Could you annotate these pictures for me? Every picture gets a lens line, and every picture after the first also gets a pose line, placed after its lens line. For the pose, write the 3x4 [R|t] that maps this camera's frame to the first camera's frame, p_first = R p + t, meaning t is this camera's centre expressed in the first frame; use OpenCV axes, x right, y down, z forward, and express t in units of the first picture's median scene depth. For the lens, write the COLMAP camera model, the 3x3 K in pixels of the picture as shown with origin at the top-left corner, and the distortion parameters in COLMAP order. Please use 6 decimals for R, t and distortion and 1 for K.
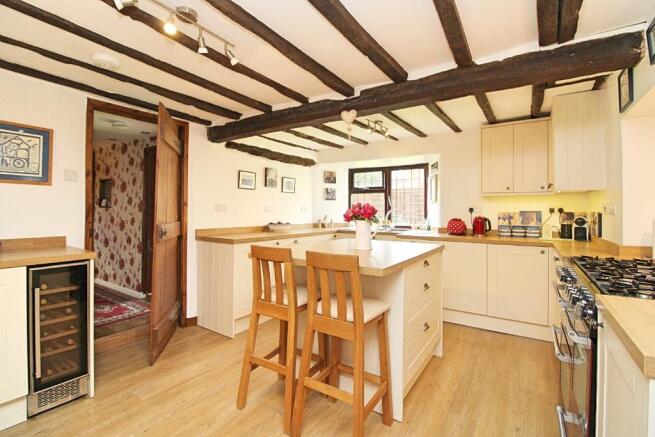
lens RADIAL K [[299.2, 0, 328.3], [0, 299.2, 215.1], [0, 0, 1]] dist [-0.028553, -0.000354]
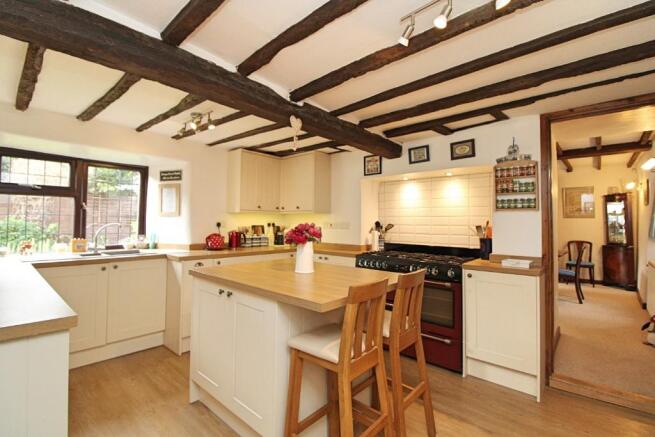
lens RADIAL K [[299.2, 0, 327.5], [0, 299.2, 216.3], [0, 0, 1]] dist [-0.028553, -0.000354]
pose [[0.135477, 0.016513, 0.990643, -0.520331], [0.005213, 0.999835, -0.017379, -0.027817], [-0.990767, 0.007518, 0.135368, 0.519119]]
